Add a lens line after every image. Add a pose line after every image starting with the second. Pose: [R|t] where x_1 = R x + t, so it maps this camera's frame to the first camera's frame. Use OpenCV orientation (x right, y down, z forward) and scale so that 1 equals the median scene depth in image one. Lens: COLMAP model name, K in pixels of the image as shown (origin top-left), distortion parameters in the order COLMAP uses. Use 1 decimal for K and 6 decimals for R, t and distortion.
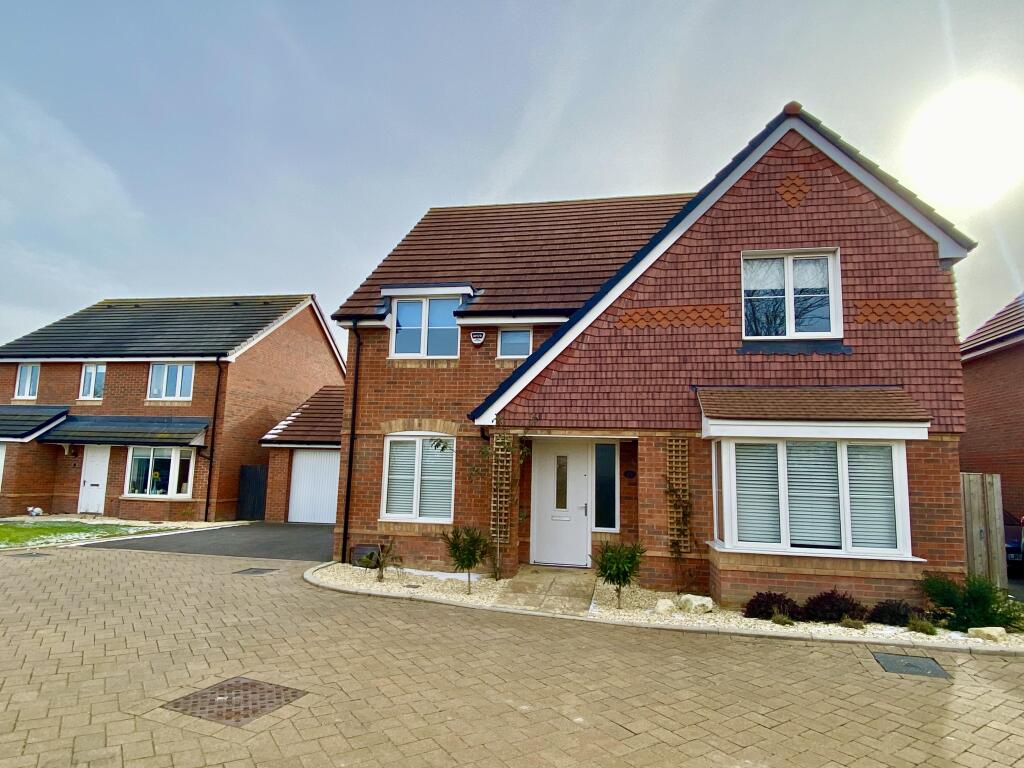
lens RADIAL K [[588.6, 0, 512.0], [0, 588.6, 384.0], [0, 0, 1]] dist [0.051302, -0.000318]
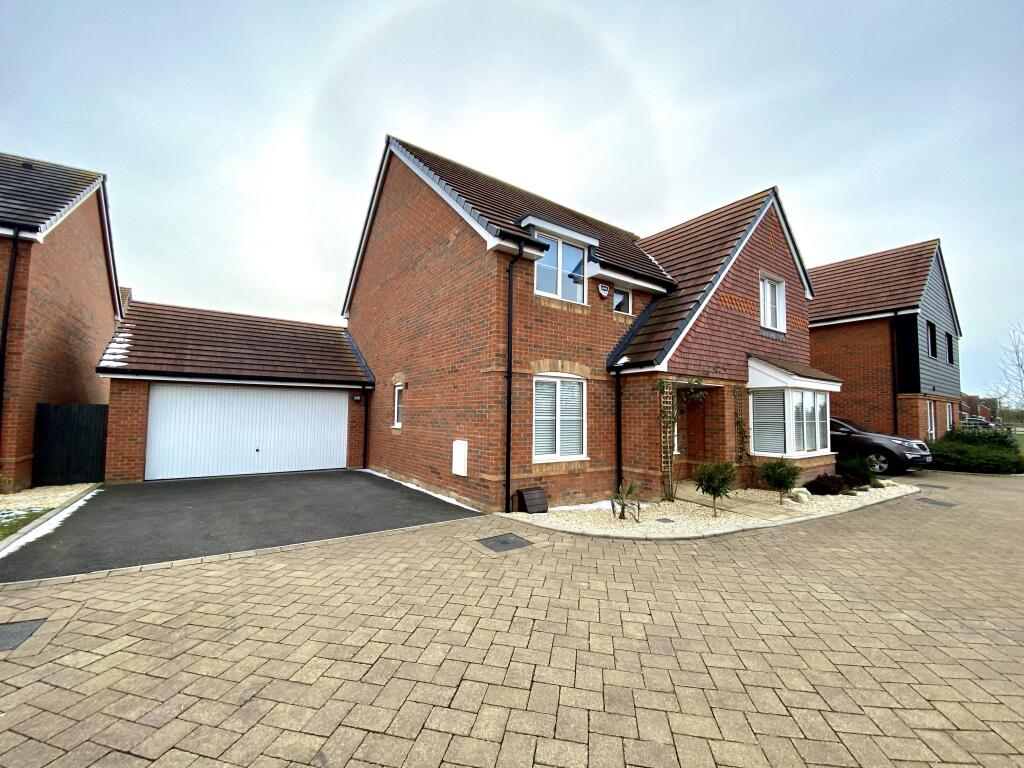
lens RADIAL K [[411.6, 0, 512.0], [0, 411.6, 384.0], [0, 0, 1]] dist [0.023450, -0.016976]
pose [[0.712150, 0.032211, 0.701288, -0.708191], [-0.096402, 0.993971, 0.052241, 0.070278], [-0.695377, -0.104809, 0.710962, 0.550631]]
